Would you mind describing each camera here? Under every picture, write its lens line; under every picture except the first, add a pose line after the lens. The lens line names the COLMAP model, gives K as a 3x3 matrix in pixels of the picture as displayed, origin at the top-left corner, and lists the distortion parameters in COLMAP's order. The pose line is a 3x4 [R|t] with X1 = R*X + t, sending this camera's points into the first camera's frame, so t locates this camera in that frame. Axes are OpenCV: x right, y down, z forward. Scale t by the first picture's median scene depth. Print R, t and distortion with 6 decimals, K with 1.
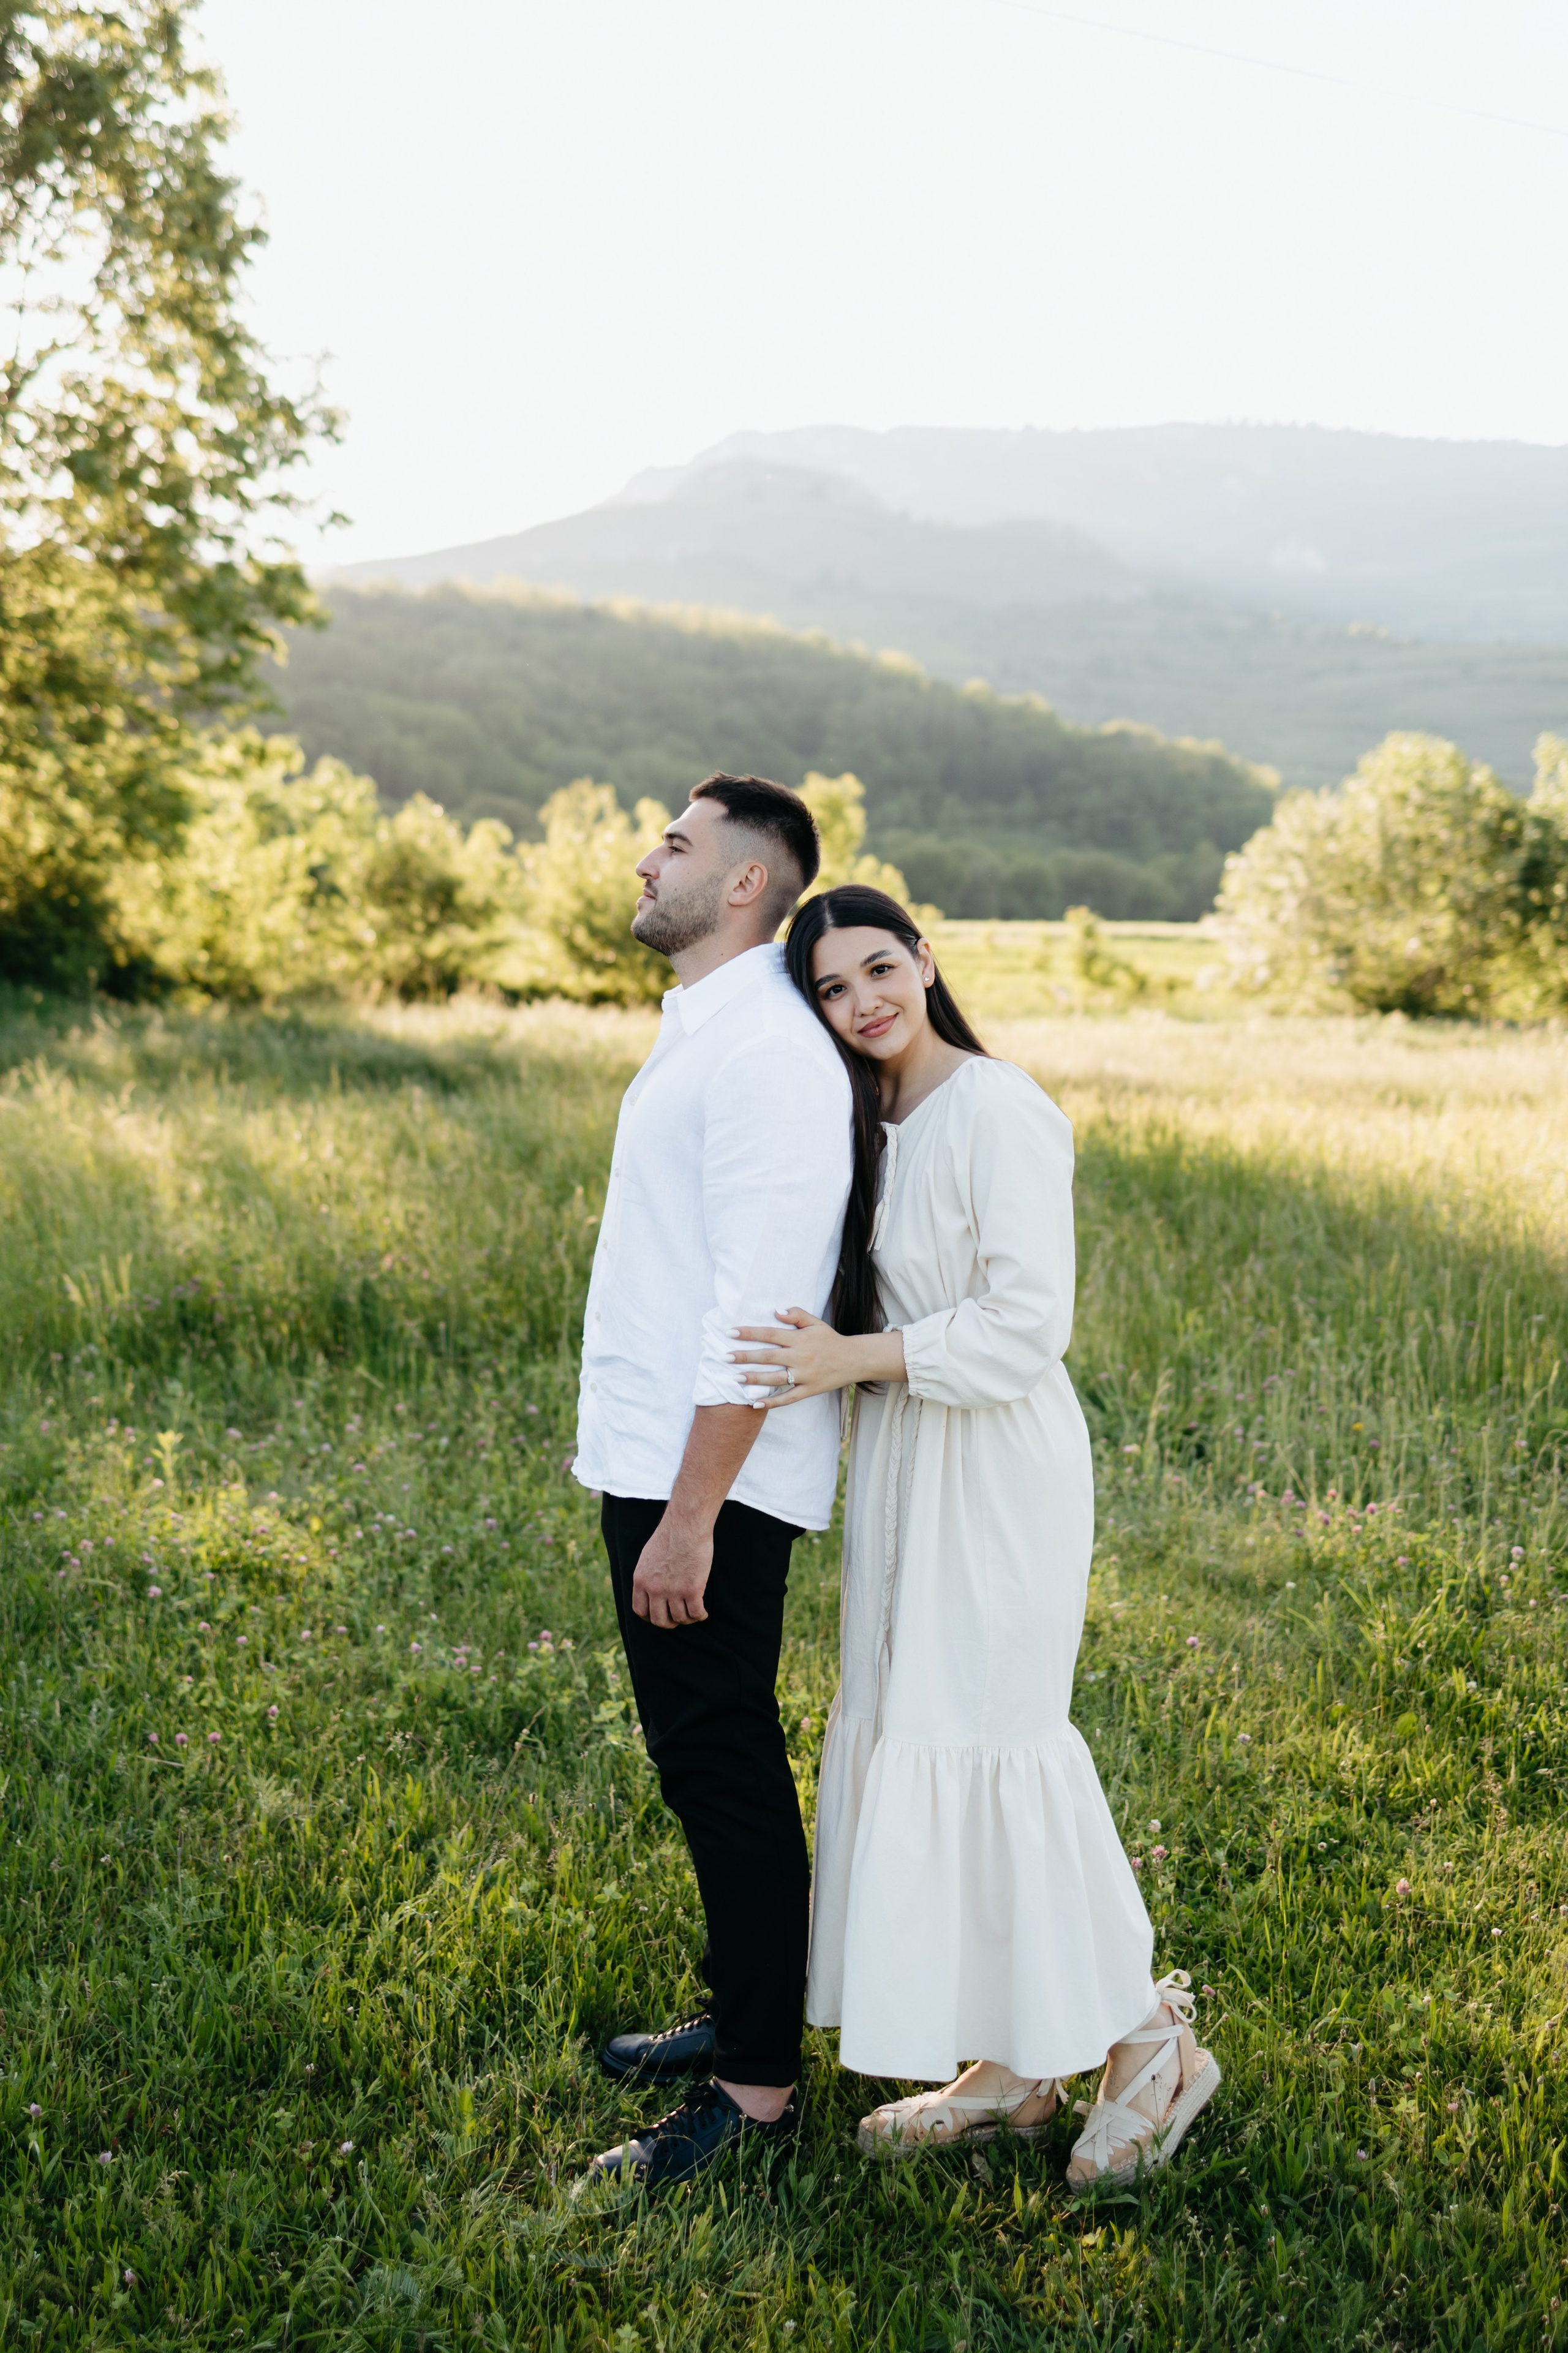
lens RADIAL K [[2699.5, 0, 732.3], [0, 2699.5, 1004.4], [0, 0, 1]] dist [0.003597, -0.002163]
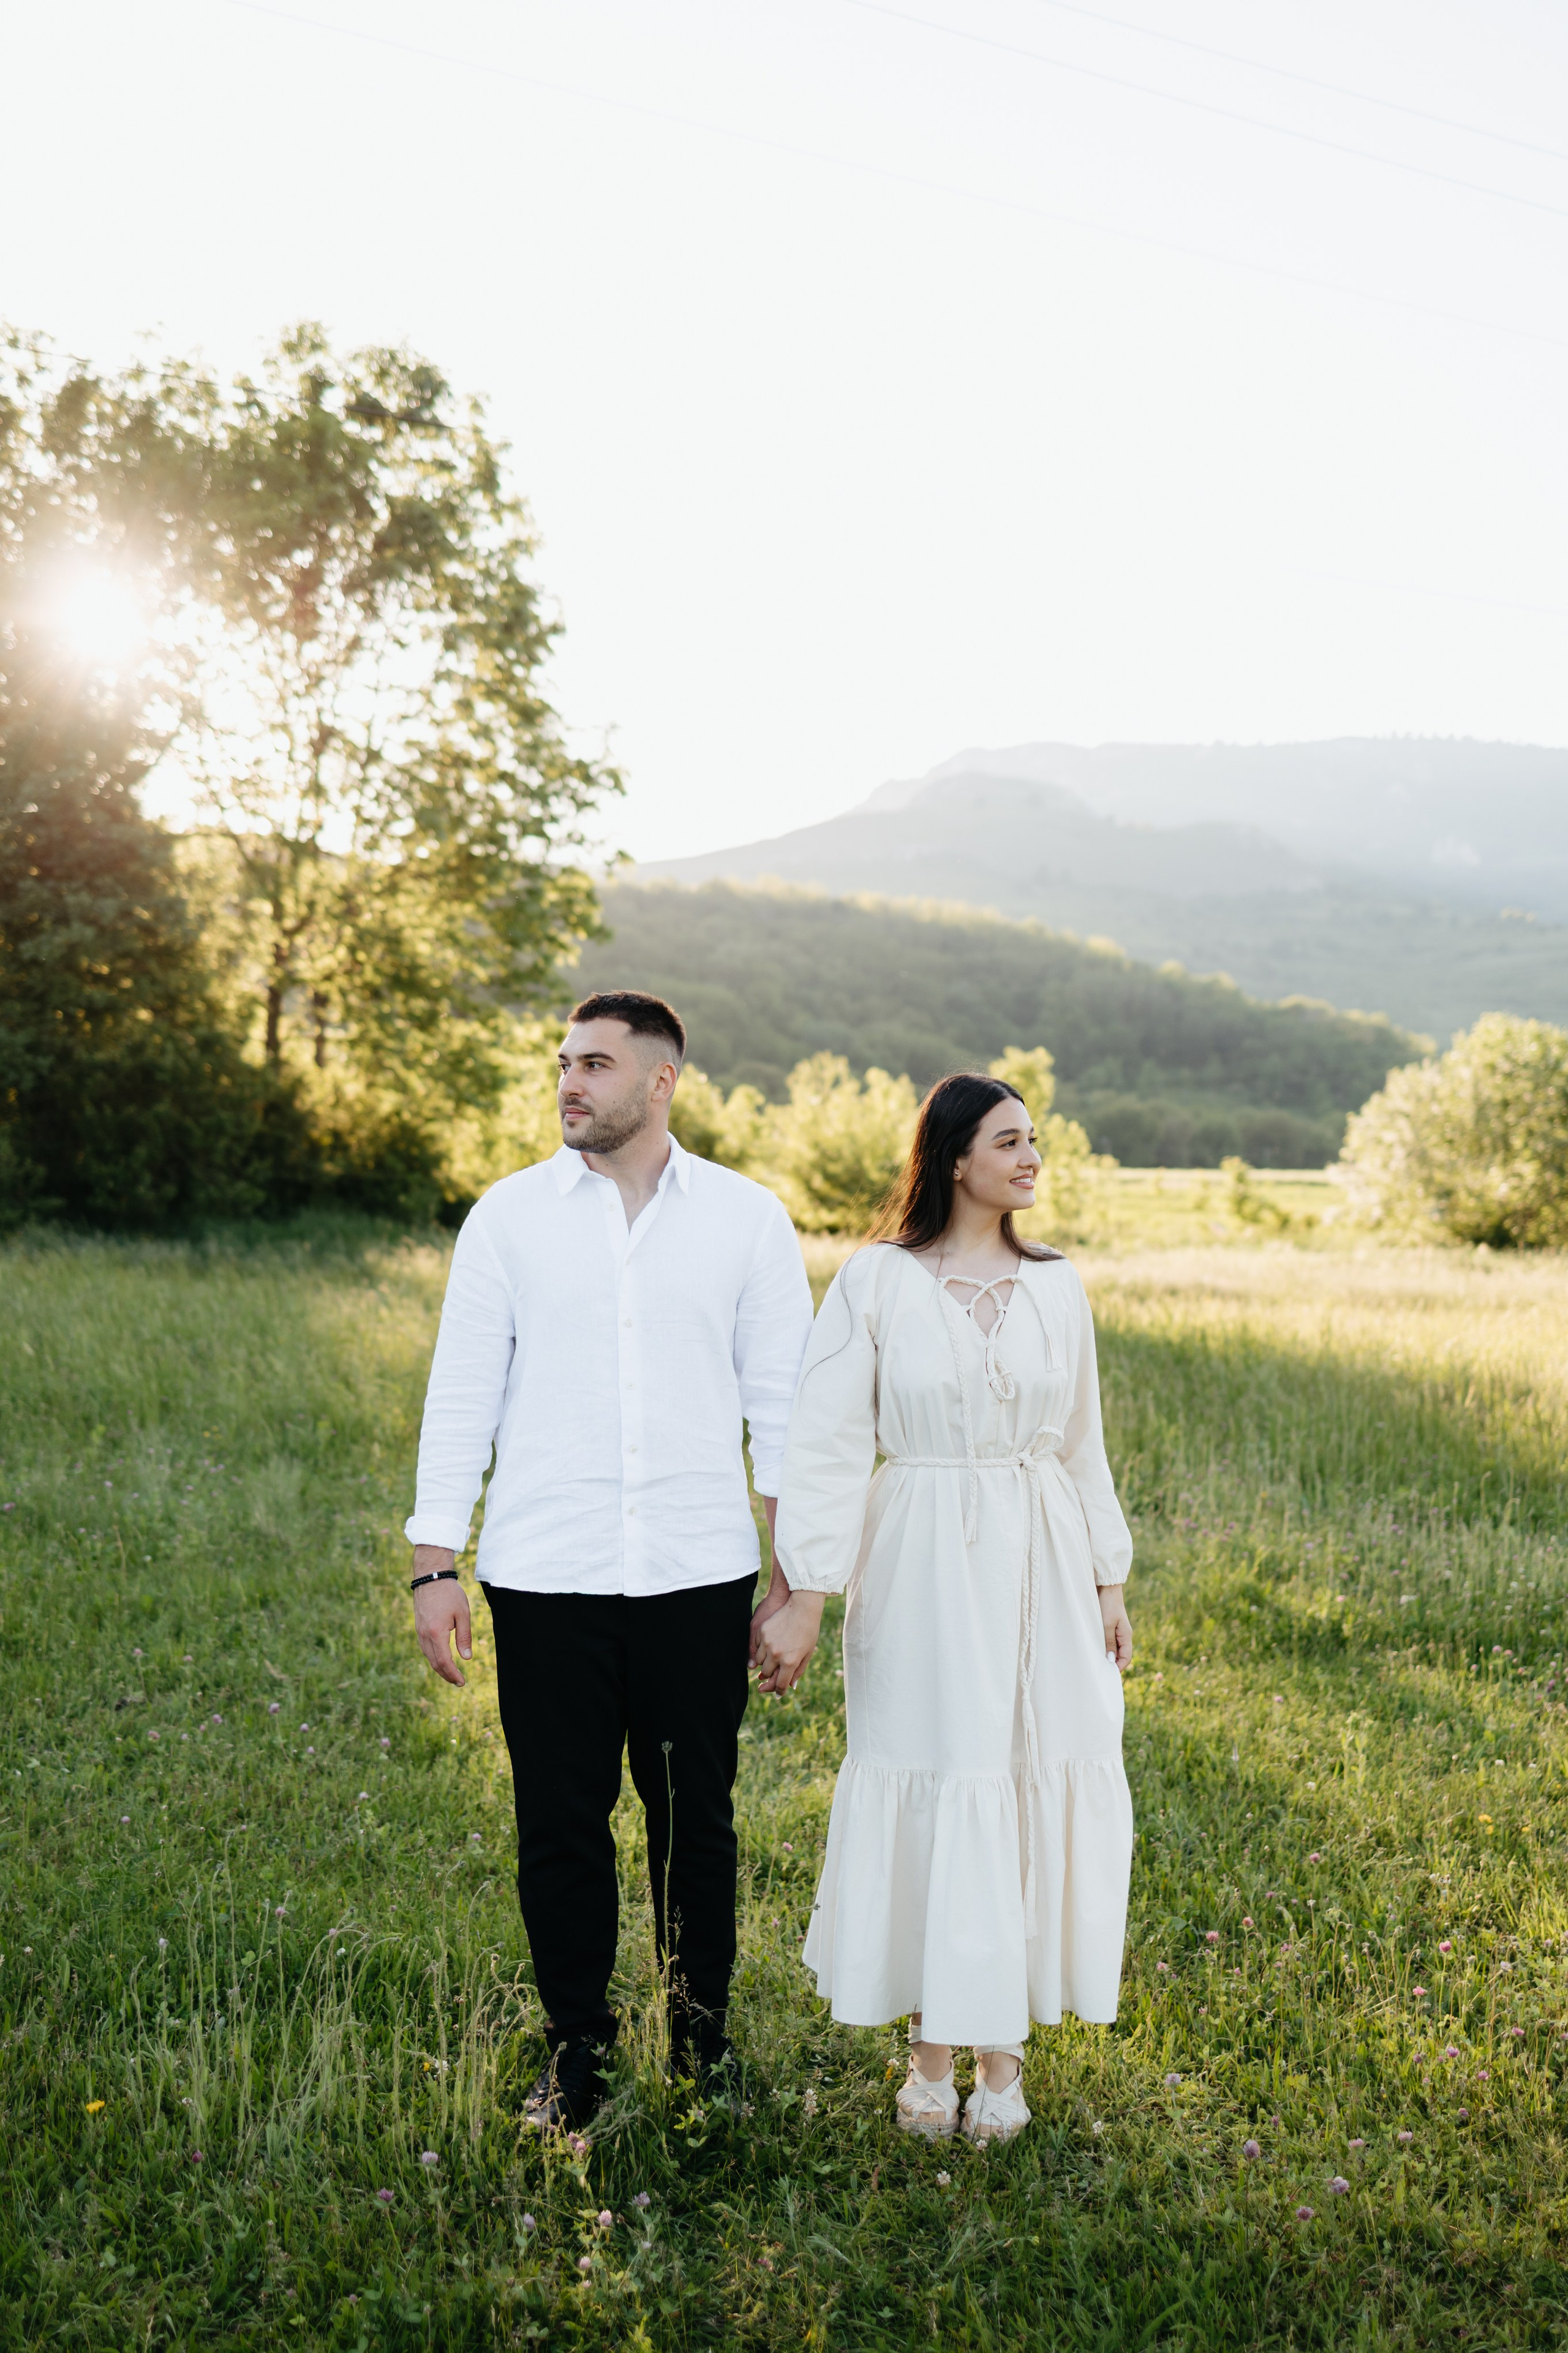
lens RADIAL K [[2378.6, 0, 838.3], [0, 2378.6, 1175.6], [0, 0, 1]] dist [0.187539, -1.203464]
pose [[0.998455, 0.001958, -0.055525, 0.014190], [-0.003518, 0.999601, -0.028014, 0.003042], [0.055448, 0.028166, 0.998064, -0.086291]]
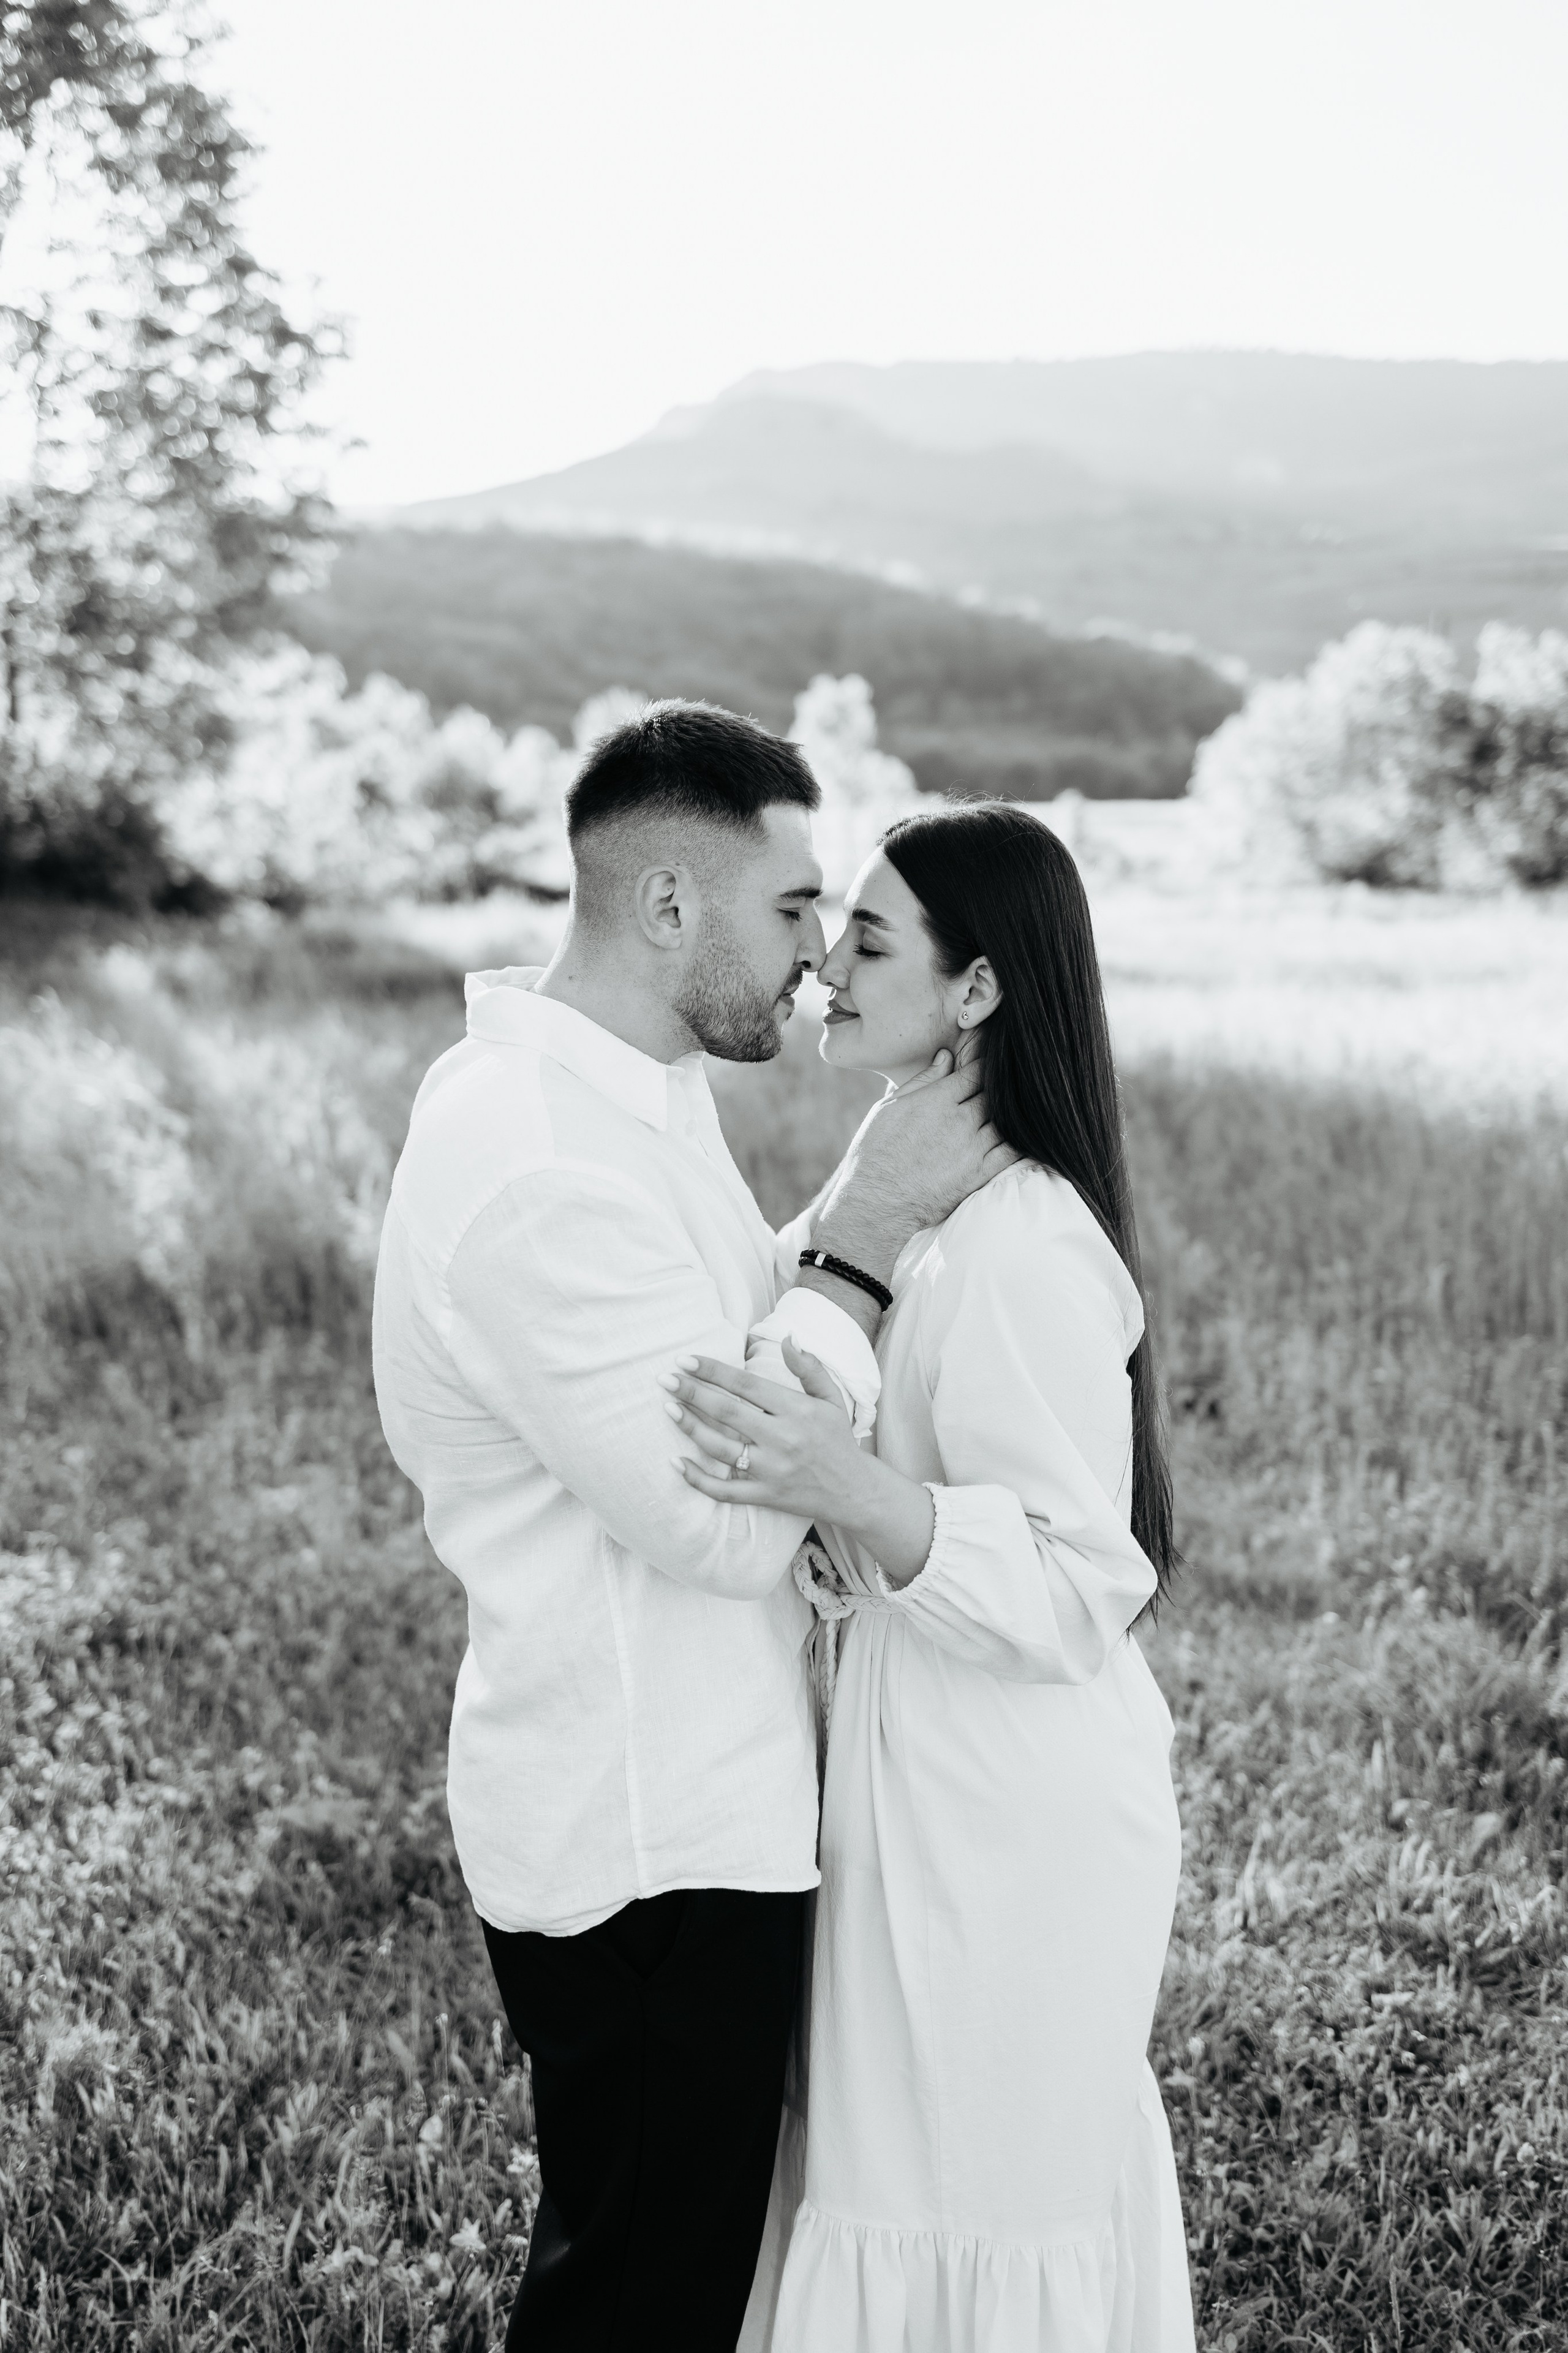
lens RADIAL K [[2319.2, 0, 784.1], [0, 2319.2, 1151.0], [0, 0, 1]] dist [0.003254, 0.004041]
pose [[0.999541, -0.030147, 0.002903, 0.005737], [0.029618, 0.993001, 0.114334, -0.004159], [-0.006330, -0.114196, 0.993438, 0.047610]]
